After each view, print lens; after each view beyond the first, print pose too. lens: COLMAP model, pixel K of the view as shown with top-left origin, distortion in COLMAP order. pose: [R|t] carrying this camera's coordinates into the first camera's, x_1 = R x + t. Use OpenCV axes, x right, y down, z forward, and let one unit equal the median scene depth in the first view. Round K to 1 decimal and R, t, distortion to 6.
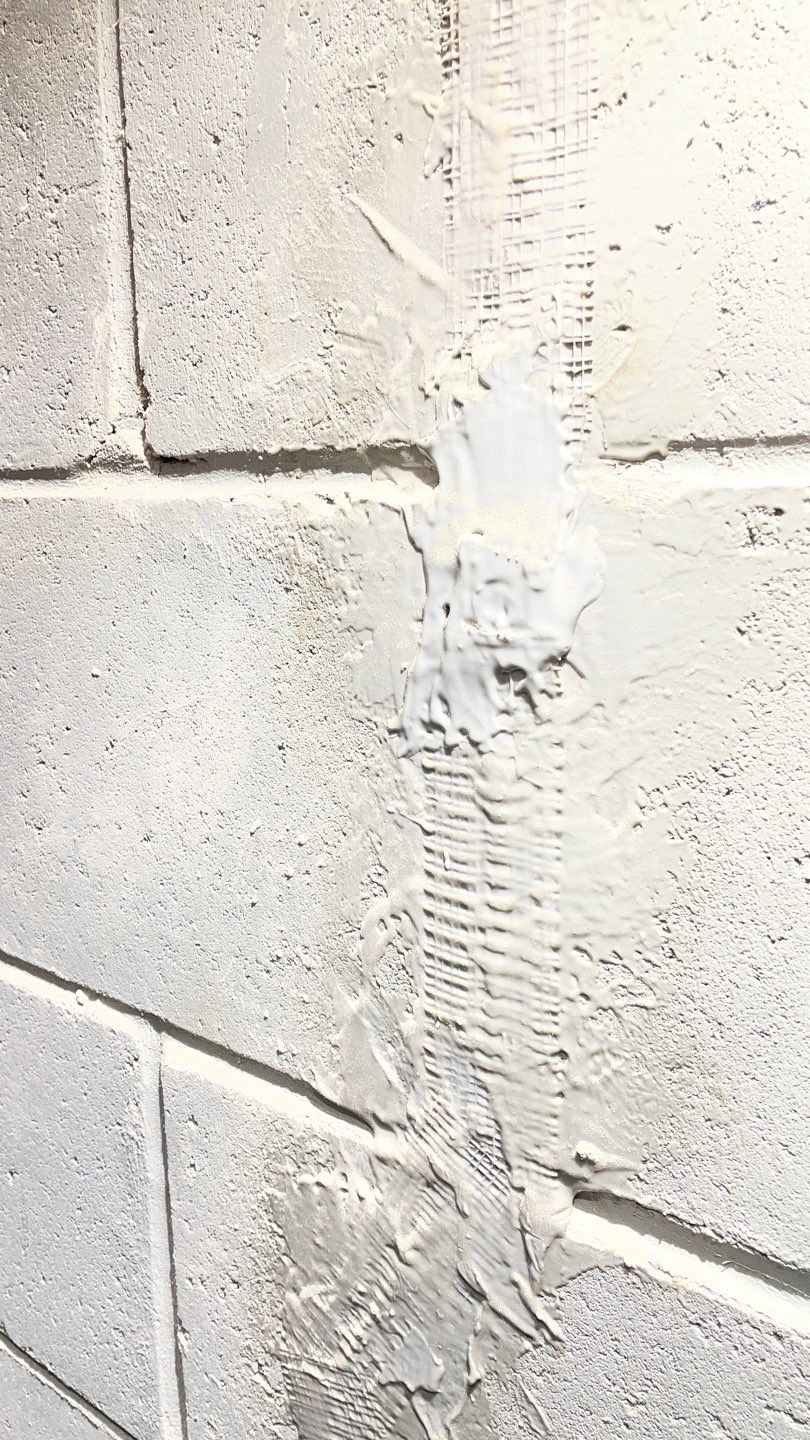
lens RADIAL K [[1083.2, 0, 409.4], [0, 1083.2, 708.9], [0, 0, 1]] dist [0.078018, -0.116148]
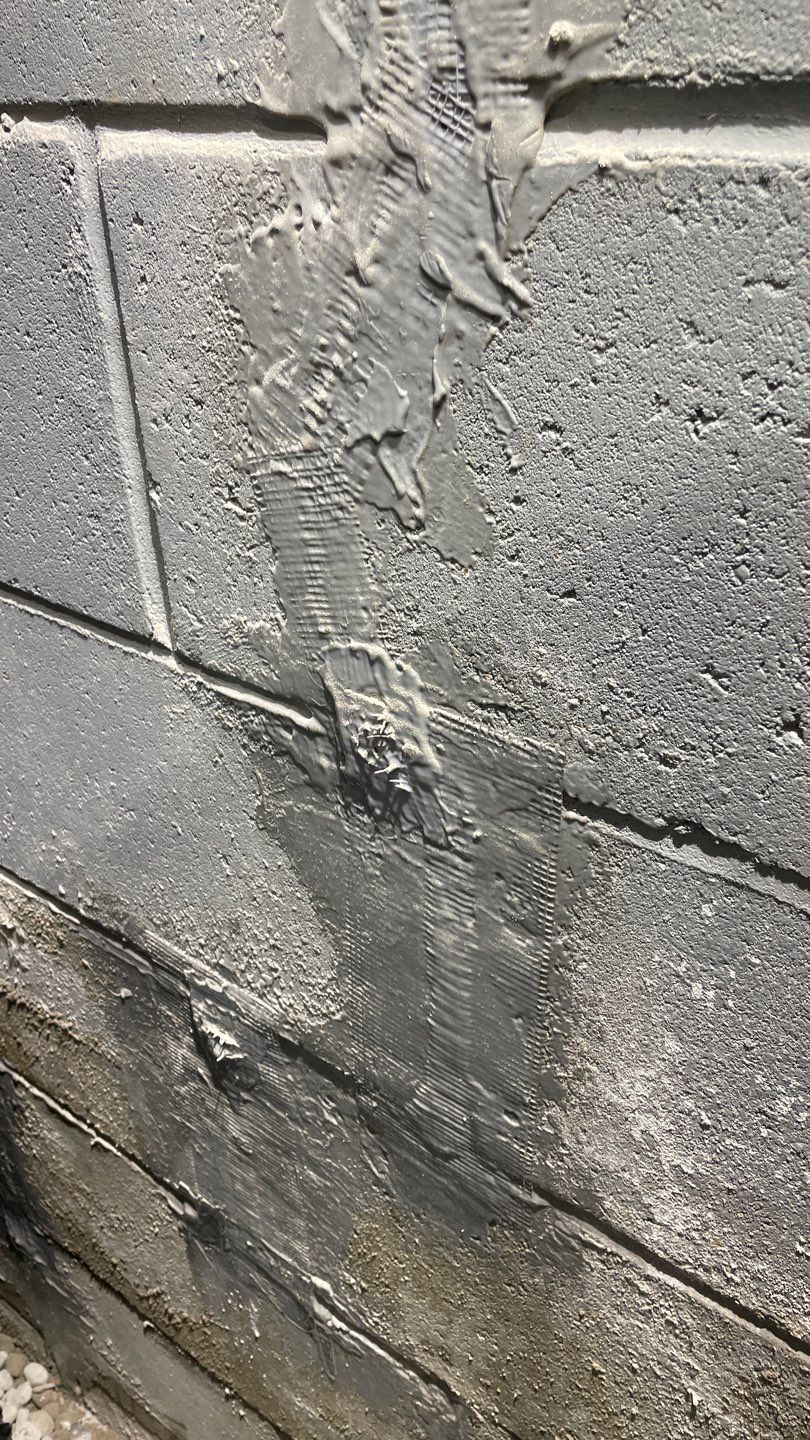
lens RADIAL K [[1083.2, 0, 409.4], [0, 1083.2, 708.9], [0, 0, 1]] dist [0.078018, -0.116148]
pose [[0.999865, -0.014429, -0.007862, 0.035274], [0.016145, 0.951648, 0.306766, 0.562121], [0.003055, -0.306852, 0.951752, 0.002948]]
